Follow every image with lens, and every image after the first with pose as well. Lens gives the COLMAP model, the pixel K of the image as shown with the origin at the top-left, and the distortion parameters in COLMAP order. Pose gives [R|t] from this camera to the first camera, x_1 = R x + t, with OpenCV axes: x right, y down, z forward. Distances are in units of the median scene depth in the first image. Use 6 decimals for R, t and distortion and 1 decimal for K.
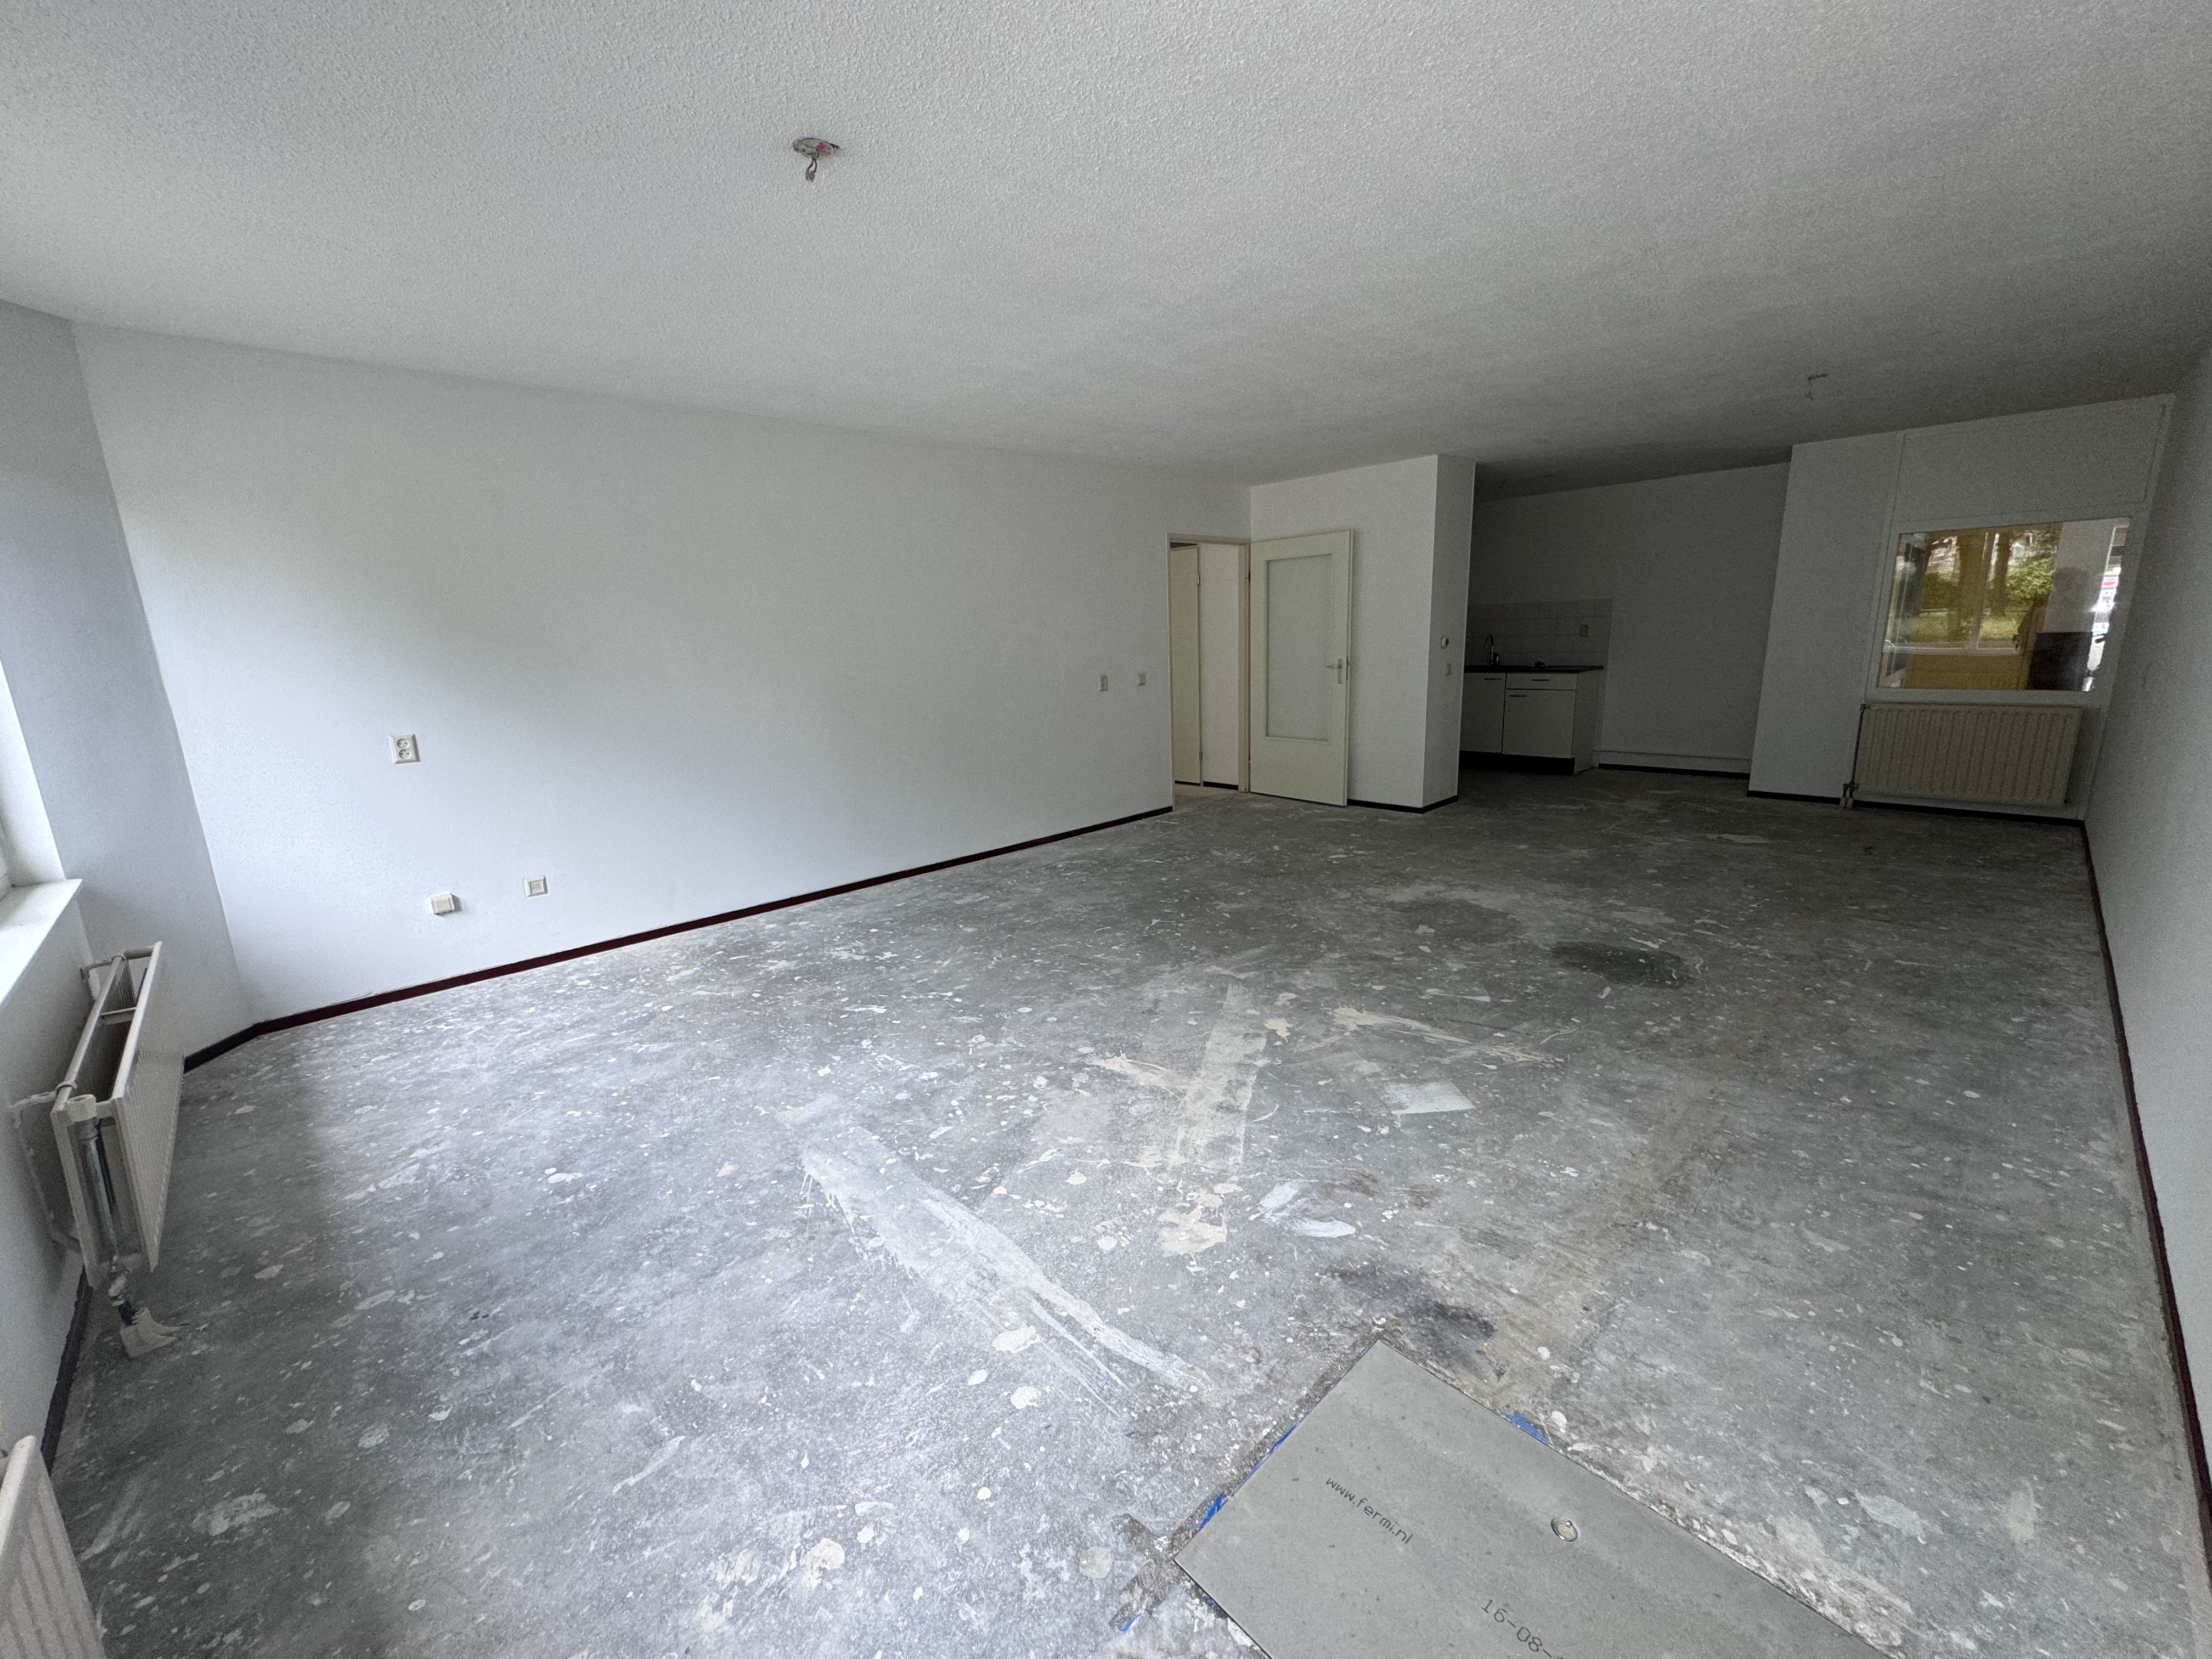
lens RADIAL K [[884.7, 0, 1100.8], [0, 884.7, 813.2], [0, 0, 1]] dist [-0.000691, 0.000539]
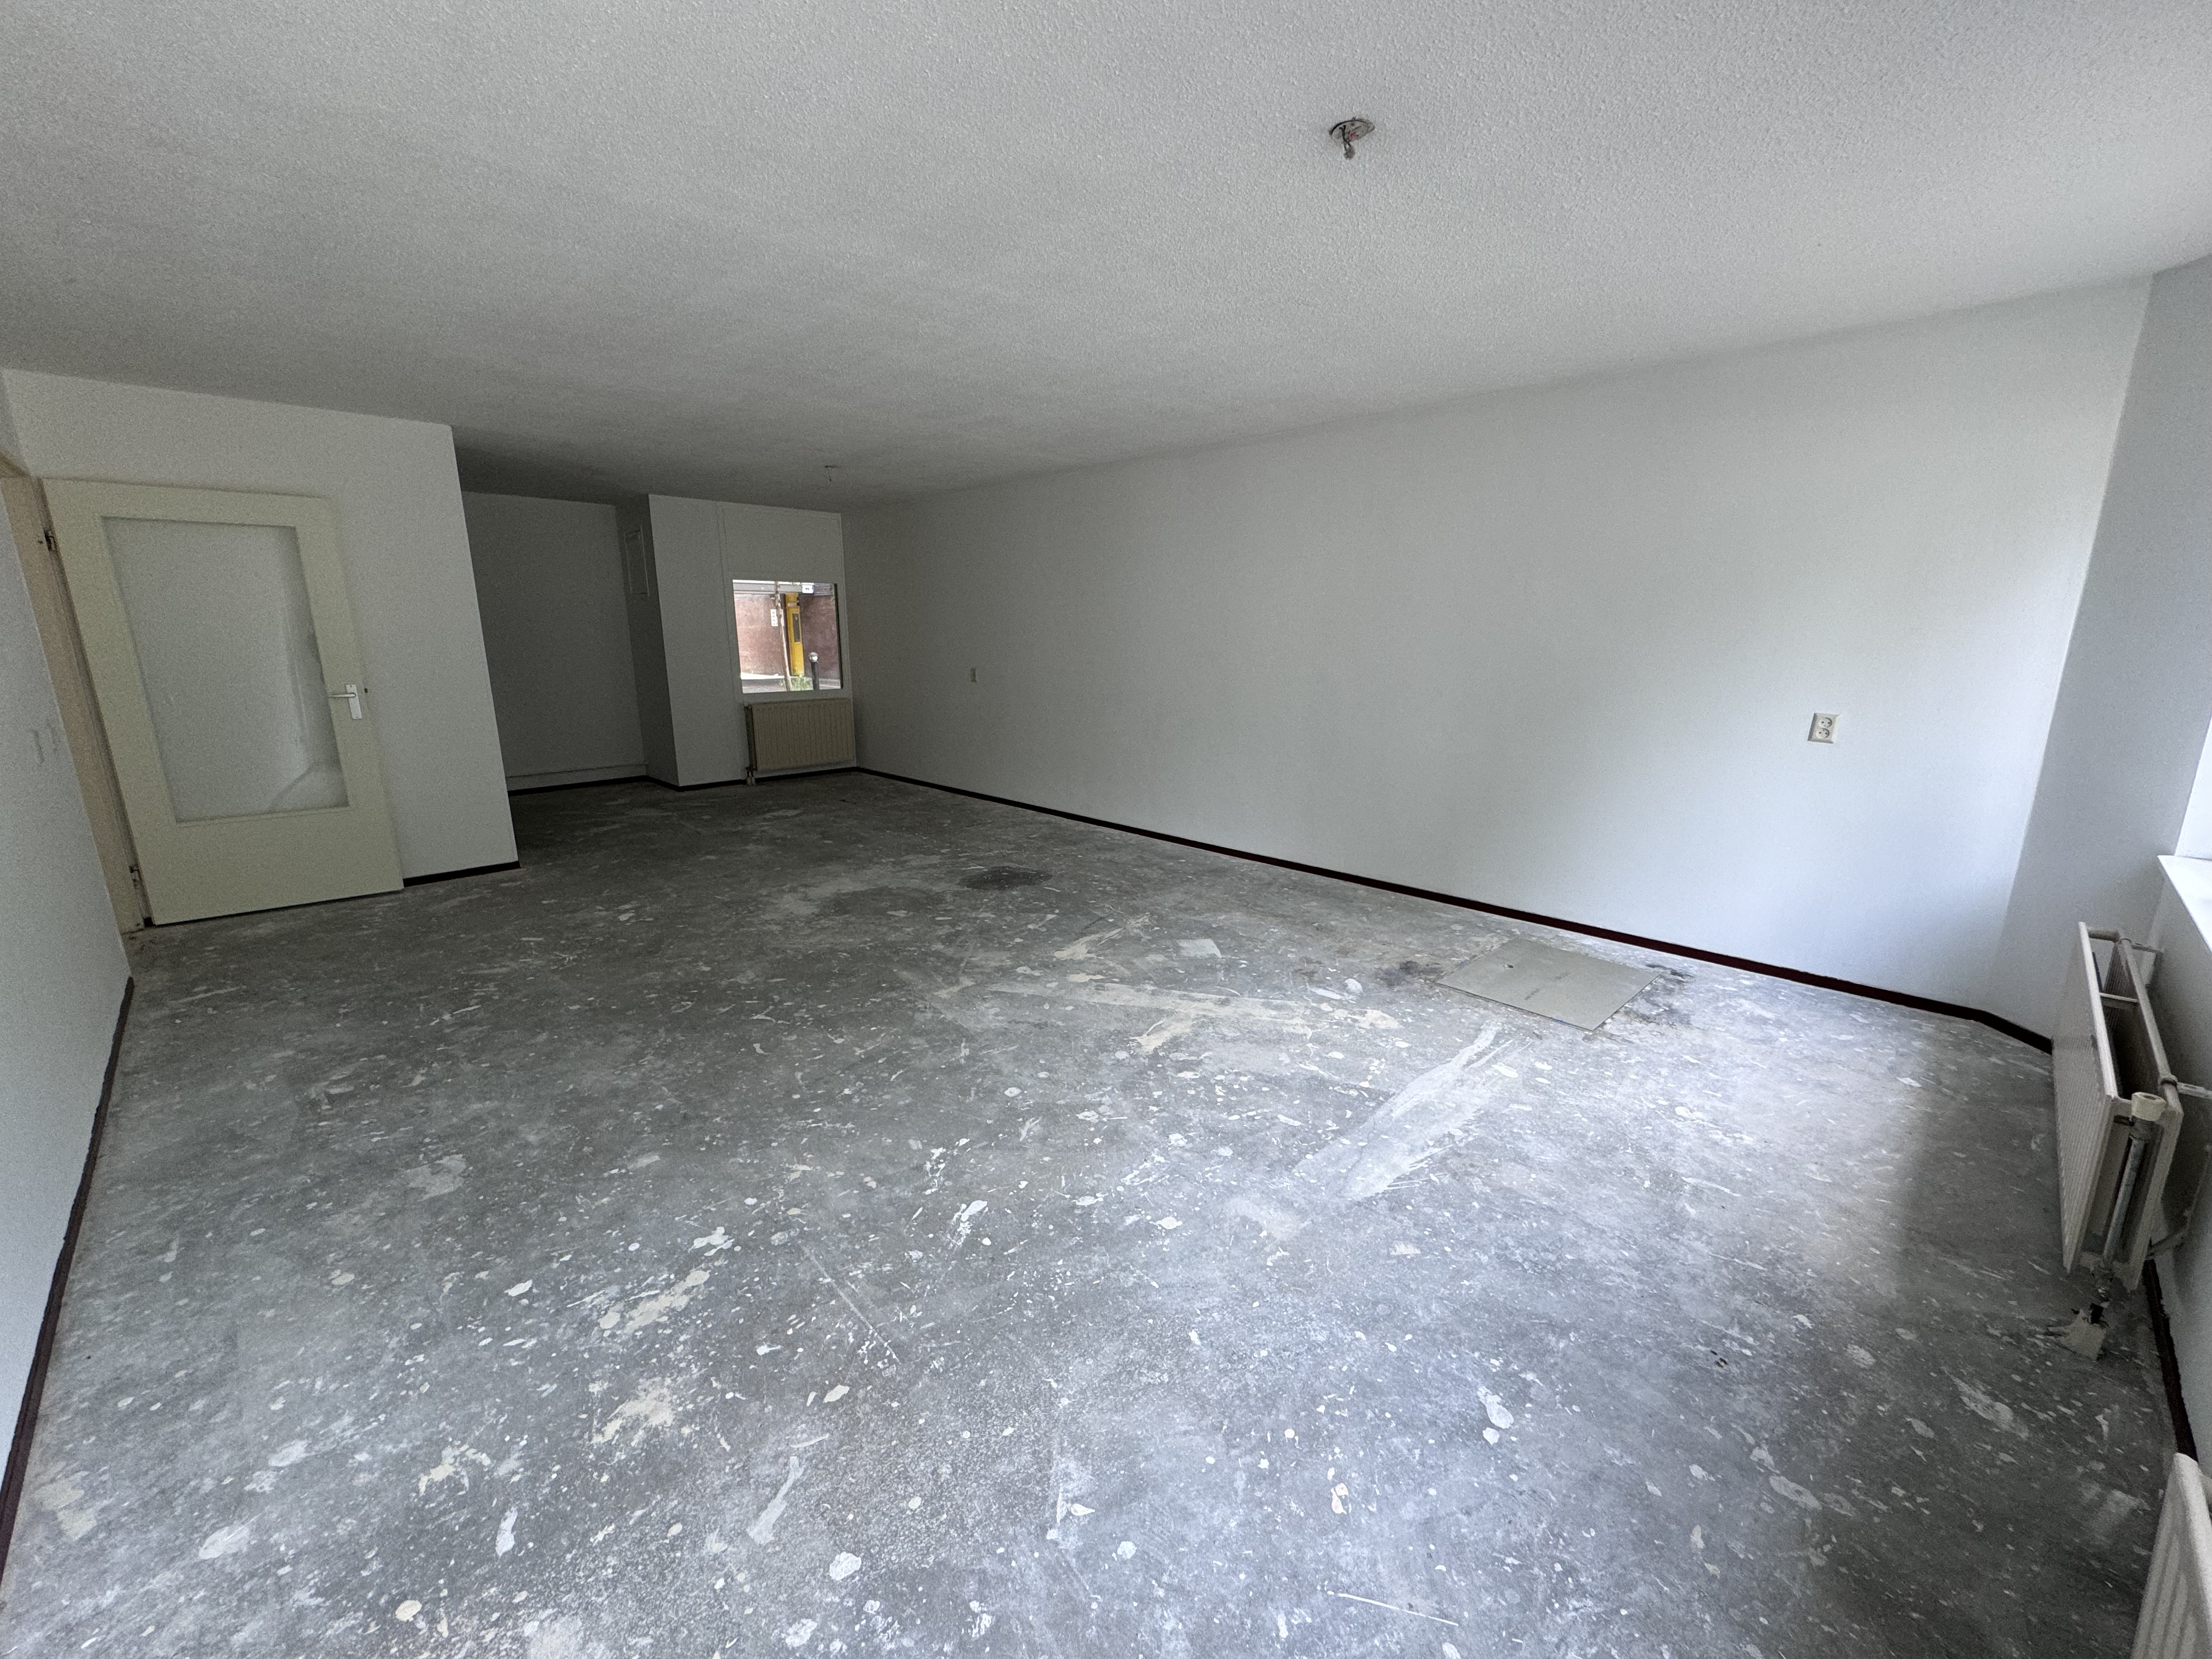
lens RADIAL K [[884.7, 0, 1103.6], [0, 884.7, 831.3], [0, 0, 1]] dist [-0.000691, 0.000539]
pose [[-0.011121, -0.189601, 0.981798, -0.896498], [0.201648, 0.961262, 0.187920, -0.156221], [-0.979395, 0.200067, 0.027542, 0.894307]]
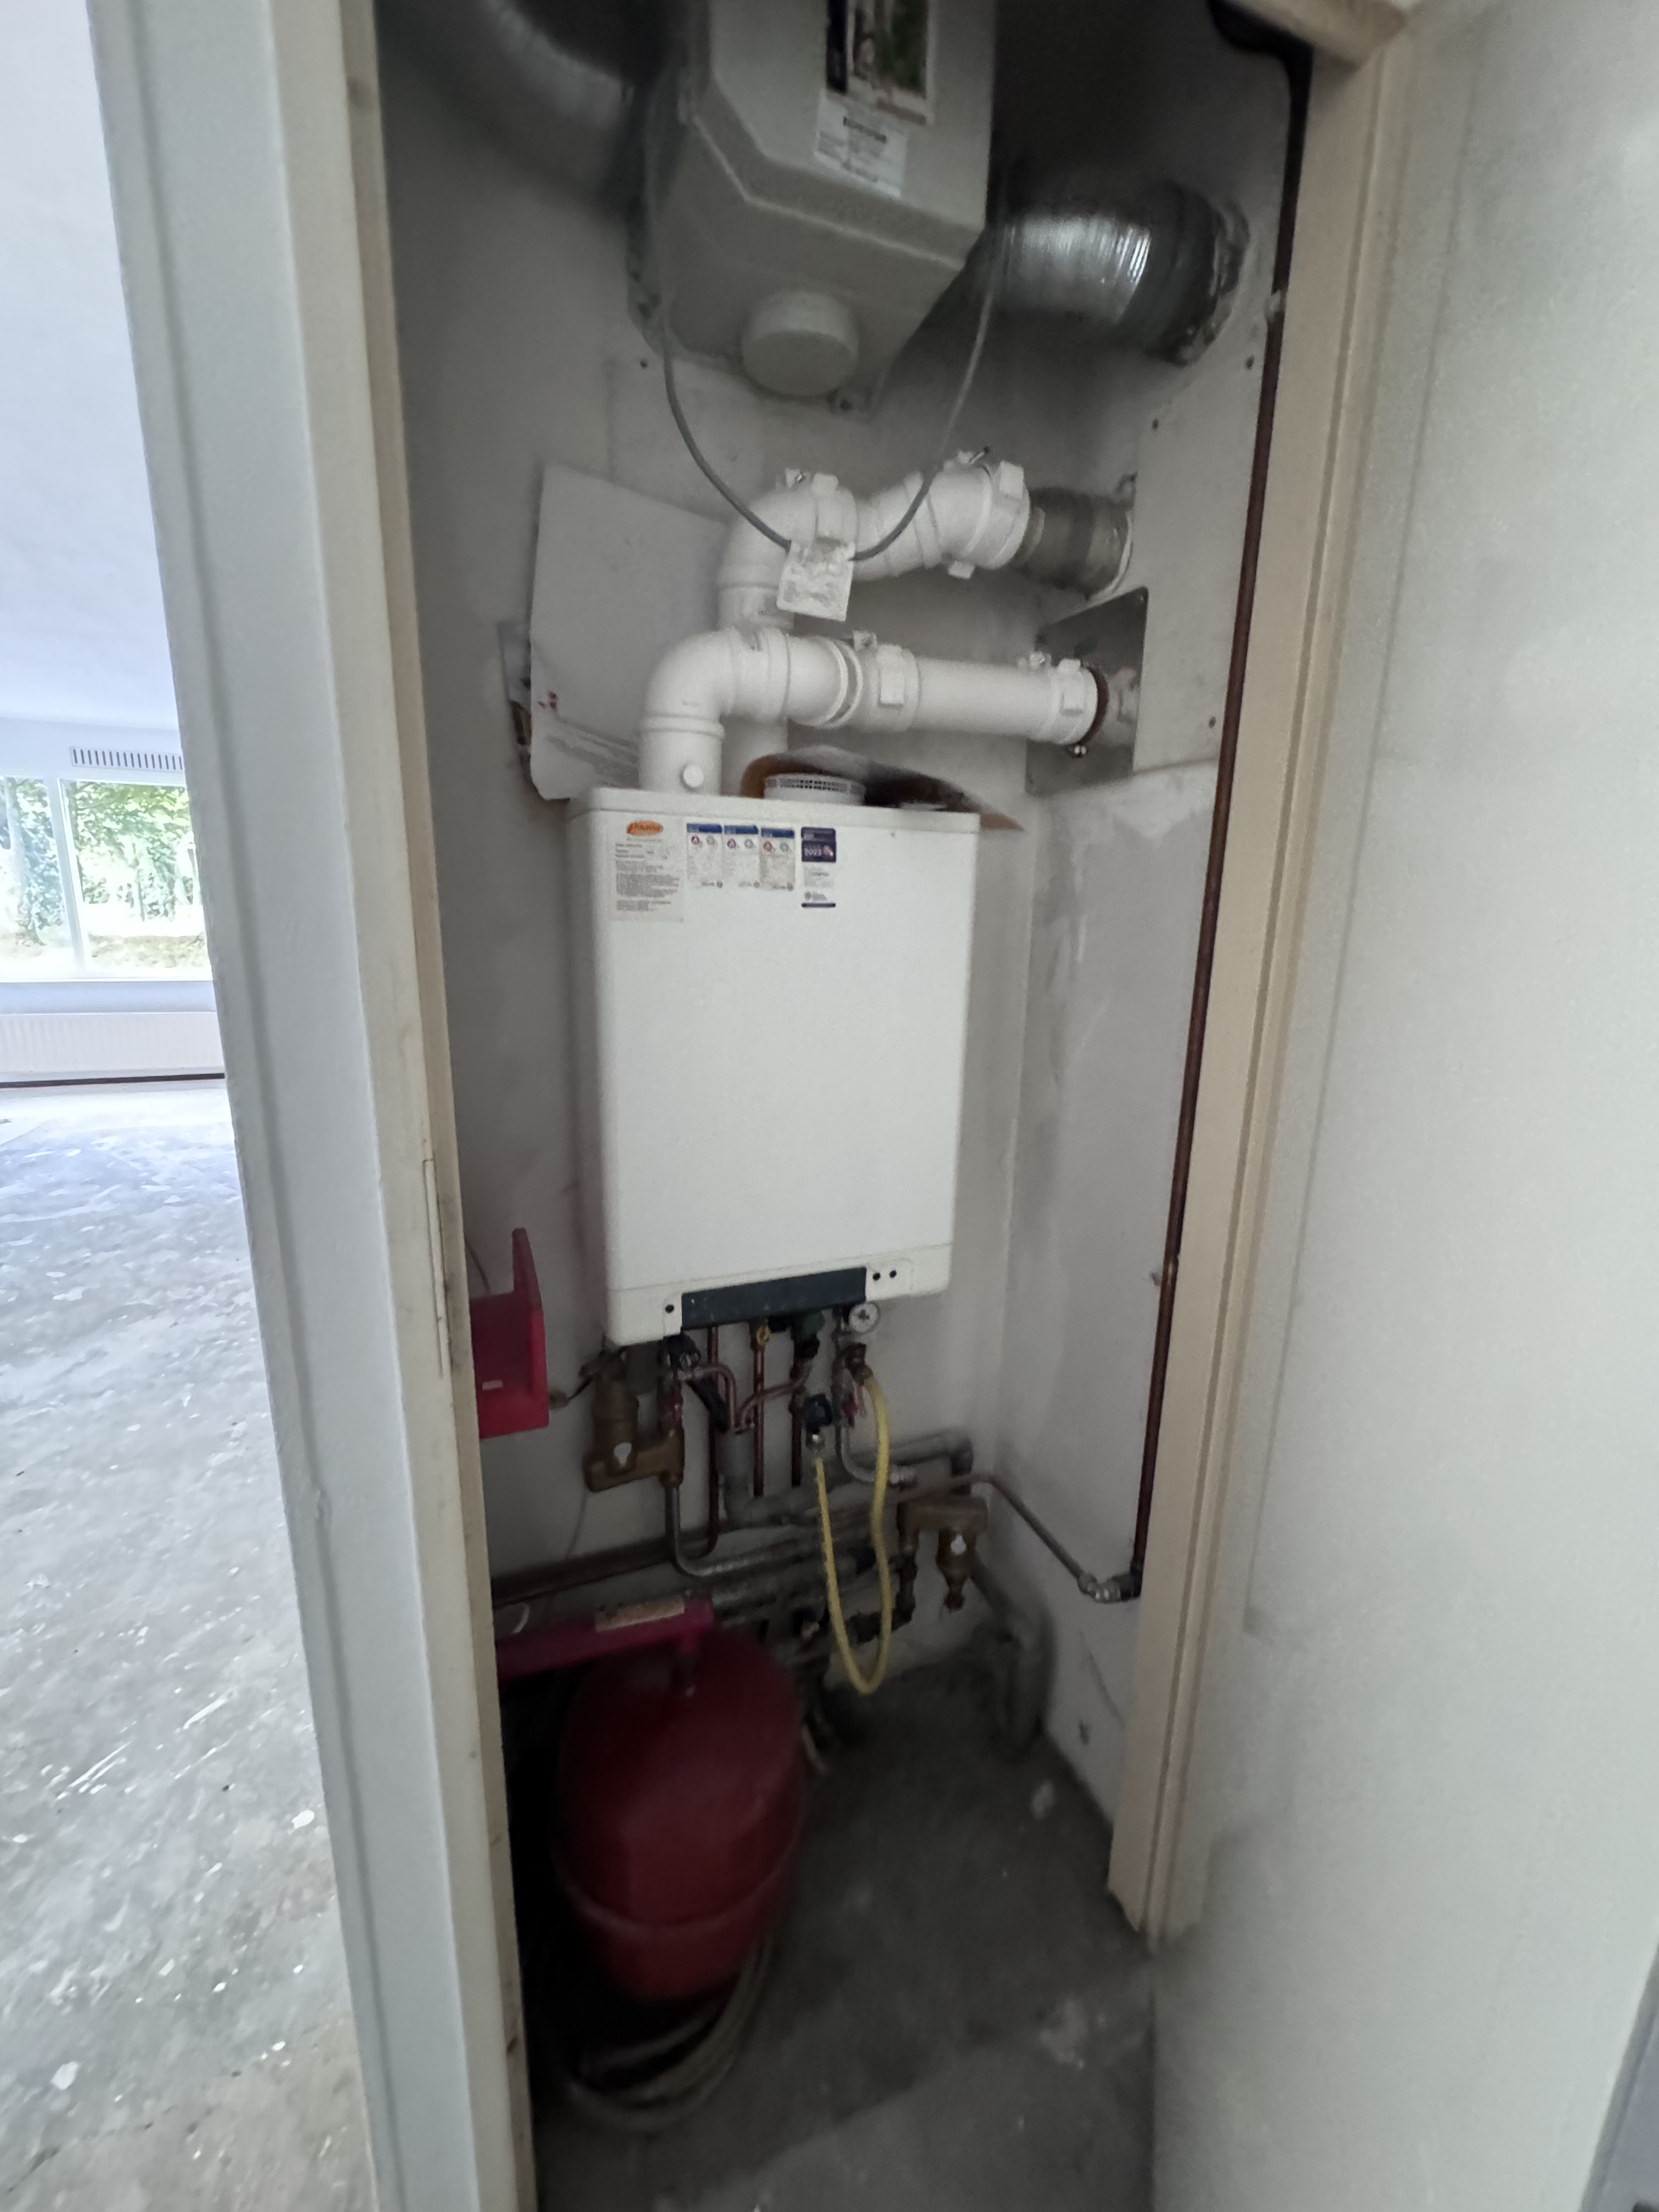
lens RADIAL K [[884.7, 0, 819.8], [0, 884.7, 1100.8], [0, 0, 1]] dist [-0.000691, 0.000539]
pose [[-0.378846, 0.225958, -0.897451, 0.967928], [-0.191396, 0.929641, 0.314857, -0.478312], [0.905452, 0.291051, -0.308943, 2.240318]]
